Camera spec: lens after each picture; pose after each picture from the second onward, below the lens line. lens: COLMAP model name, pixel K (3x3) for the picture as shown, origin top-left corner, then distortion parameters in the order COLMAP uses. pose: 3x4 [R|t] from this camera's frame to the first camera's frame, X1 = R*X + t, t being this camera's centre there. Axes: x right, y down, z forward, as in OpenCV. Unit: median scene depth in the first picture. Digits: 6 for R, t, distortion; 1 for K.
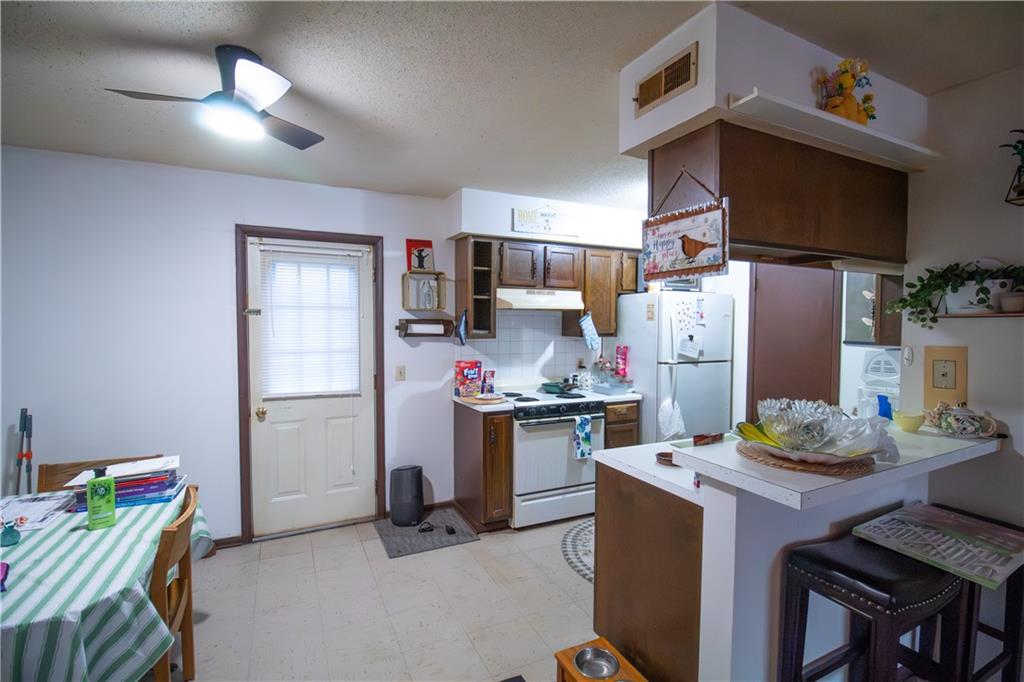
lens RADIAL K [[475.9, 0, 516.5], [0, 475.9, 340.5], [0, 0, 1]] dist [-0.000985, -0.011406]
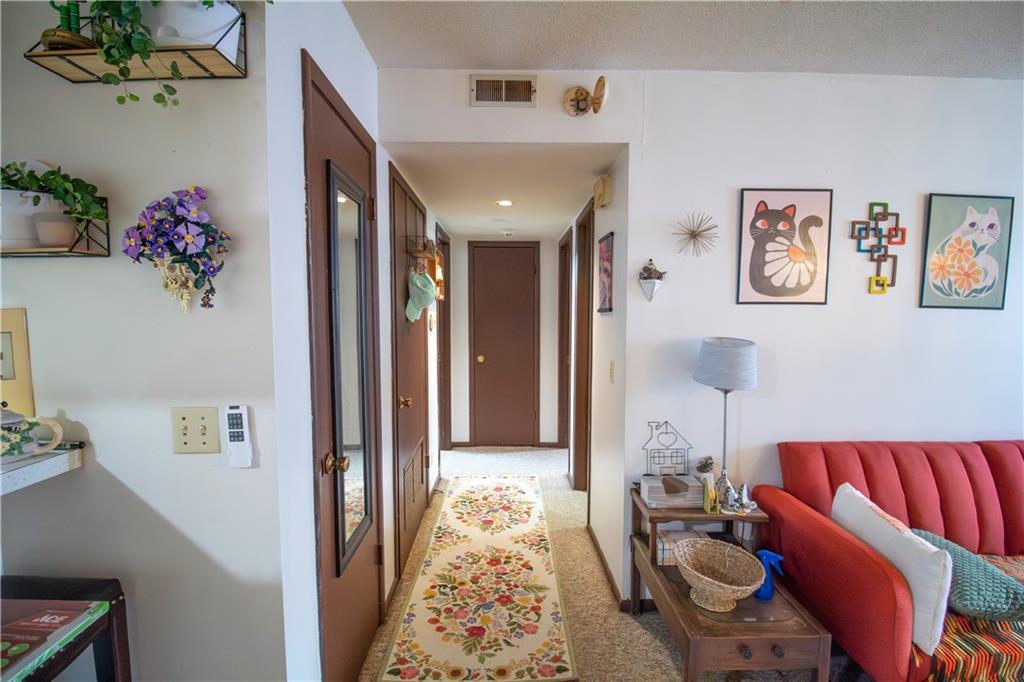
lens RADIAL K [[475.9, 0, 517.2], [0, 475.9, 341.6], [0, 0, 1]] dist [-0.000985, -0.011406]
pose [[0.433312, -0.064556, 0.898929, 0.374925], [0.036999, 0.997865, 0.053826, 0.025706], [-0.900484, 0.009936, 0.434775, 0.093892]]
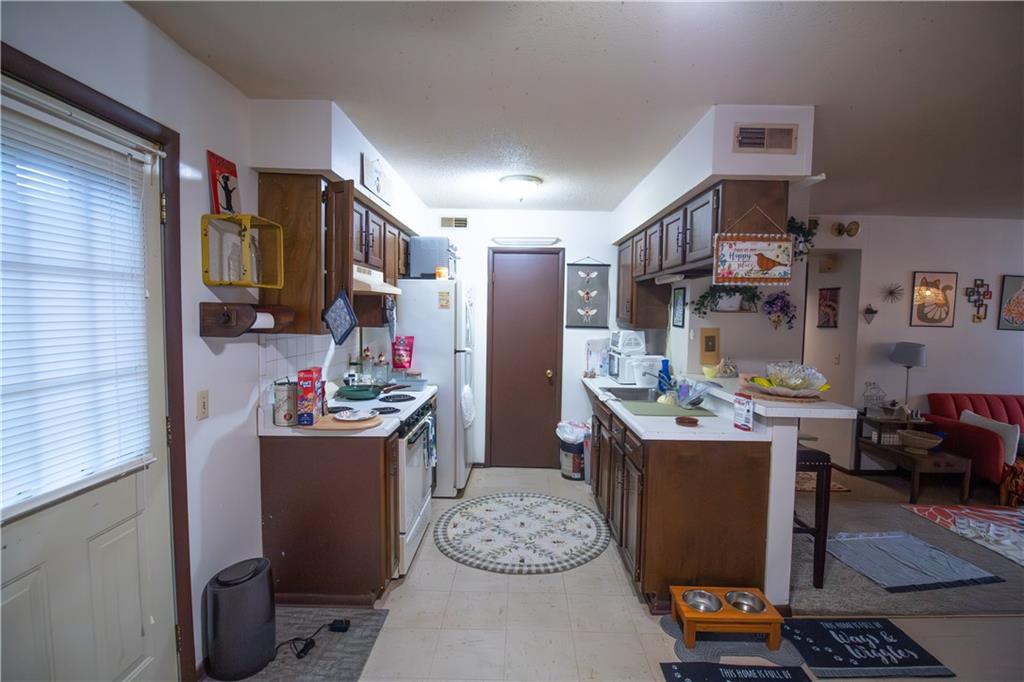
lens RADIAL K [[475.9, 0, 517.7], [0, 475.9, 341.8], [0, 0, 1]] dist [-0.000985, -0.011406]
pose [[0.454770, -0.052744, 0.889046, -0.579571], [0.019264, 0.998594, 0.049389, -0.021829], [-0.890401, -0.005334, 0.455146, 0.473948]]
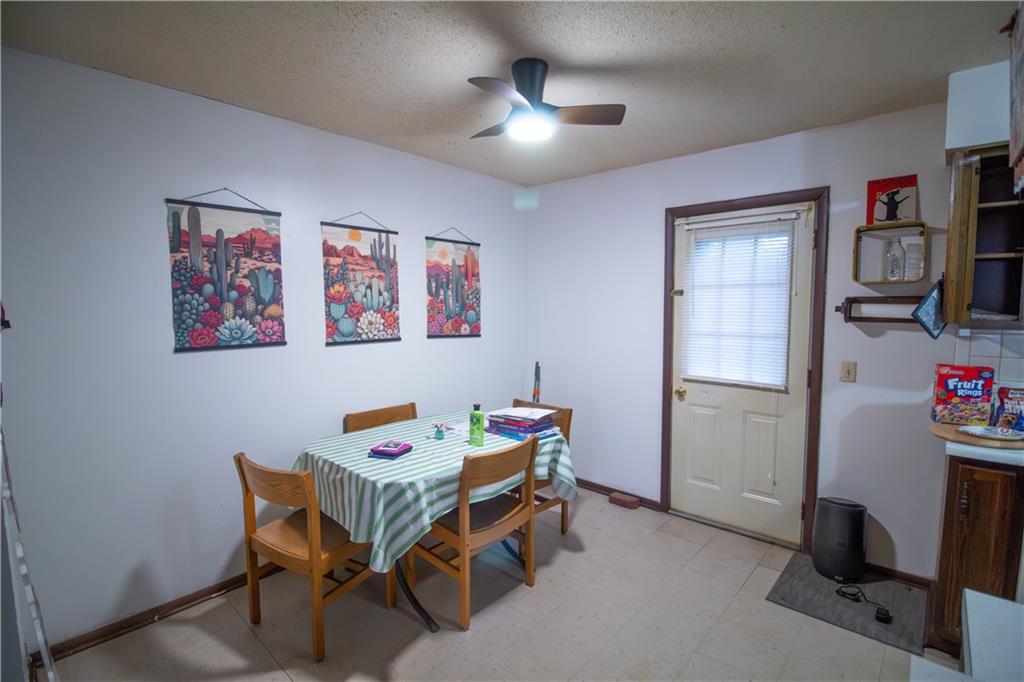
lens RADIAL K [[475.9, 0, 515.5], [0, 475.9, 343.4], [0, 0, 1]] dist [-0.000985, -0.011406]
pose [[0.367517, 0.072452, -0.927190, 0.248931], [-0.026593, 0.997372, 0.067395, -0.010251], [0.929636, -0.000112, 0.368478, 0.276811]]
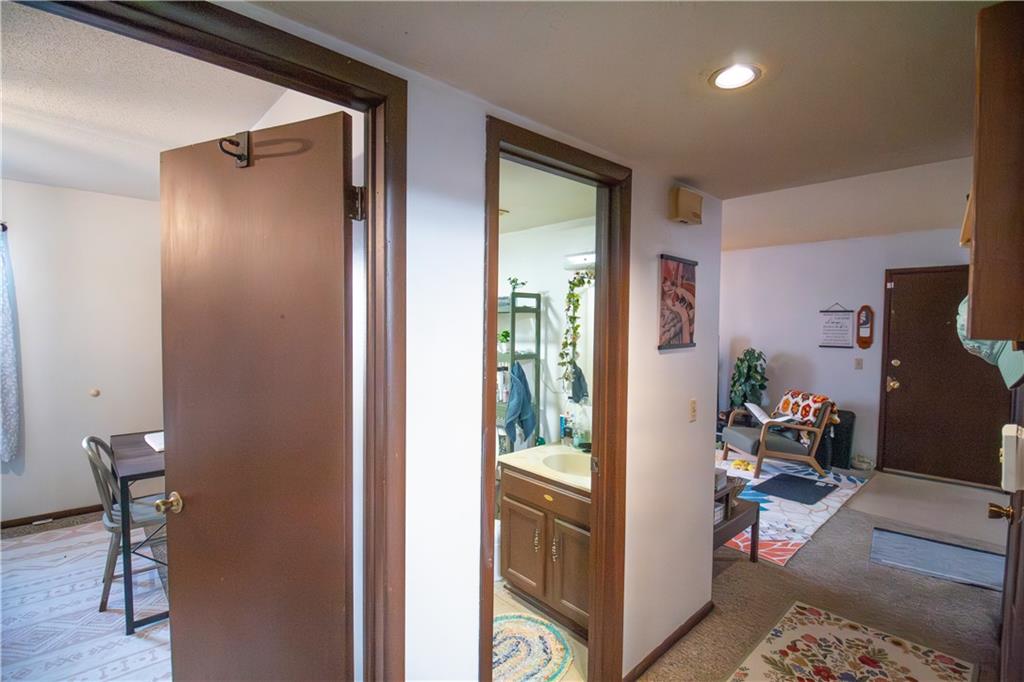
lens RADIAL K [[475.9, 0, 518.9], [0, 475.9, 342.7], [0, 0, 1]] dist [-0.000985, -0.011406]
pose [[-0.960652, -0.009022, -0.277608, 1.494411], [-0.030030, 0.996987, 0.071515, -0.021124], [0.276127, 0.077038, -0.958029, 0.842326]]
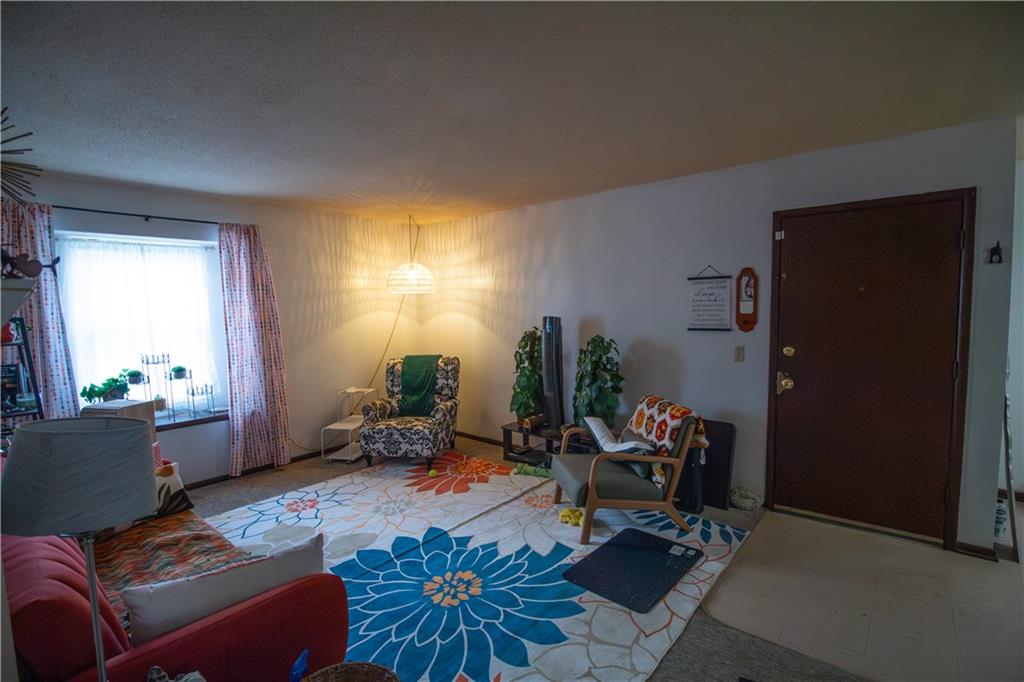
lens RADIAL K [[475.9, 0, 513.7], [0, 475.9, 344.4], [0, 0, 1]] dist [-0.000985, -0.011406]
pose [[-0.920237, 0.038974, -0.389417, 0.899858], [-0.003893, 0.994068, 0.108688, -0.009531], [0.391343, 0.101534, -0.914626, 0.458748]]
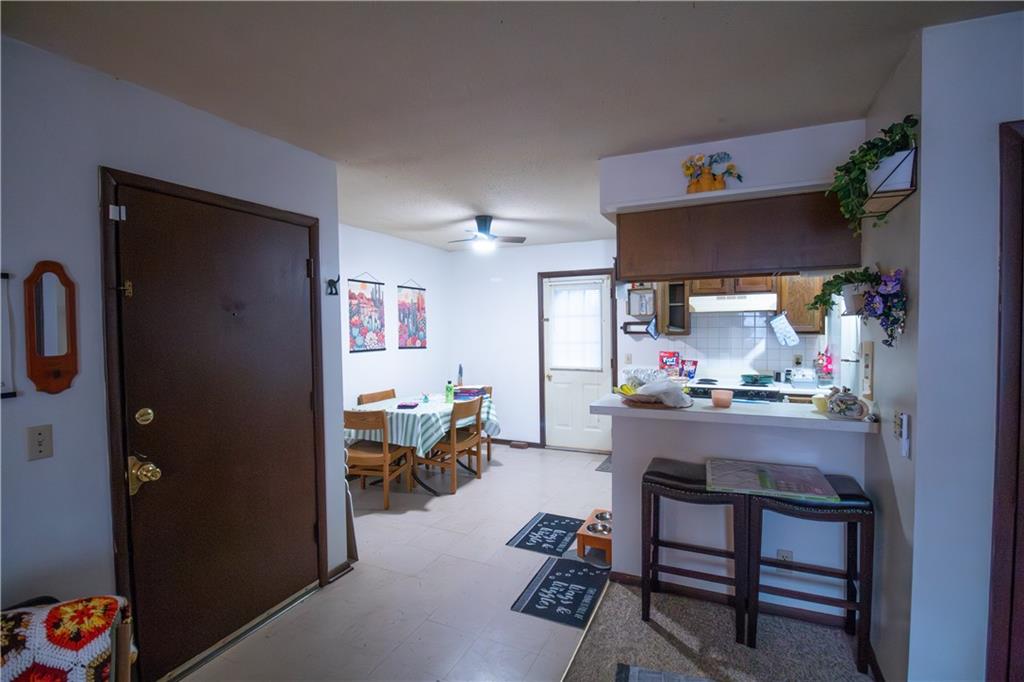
lens RADIAL K [[475.9, 0, 512.8], [0, 475.9, 338.3], [0, 0, 1]] dist [-0.000985, -0.011406]
pose [[0.621738, 0.008482, -0.783179, 0.720138], [-0.012266, 0.999924, 0.001092, 0.008835], [0.783129, 0.008928, 0.621795, -0.202780]]
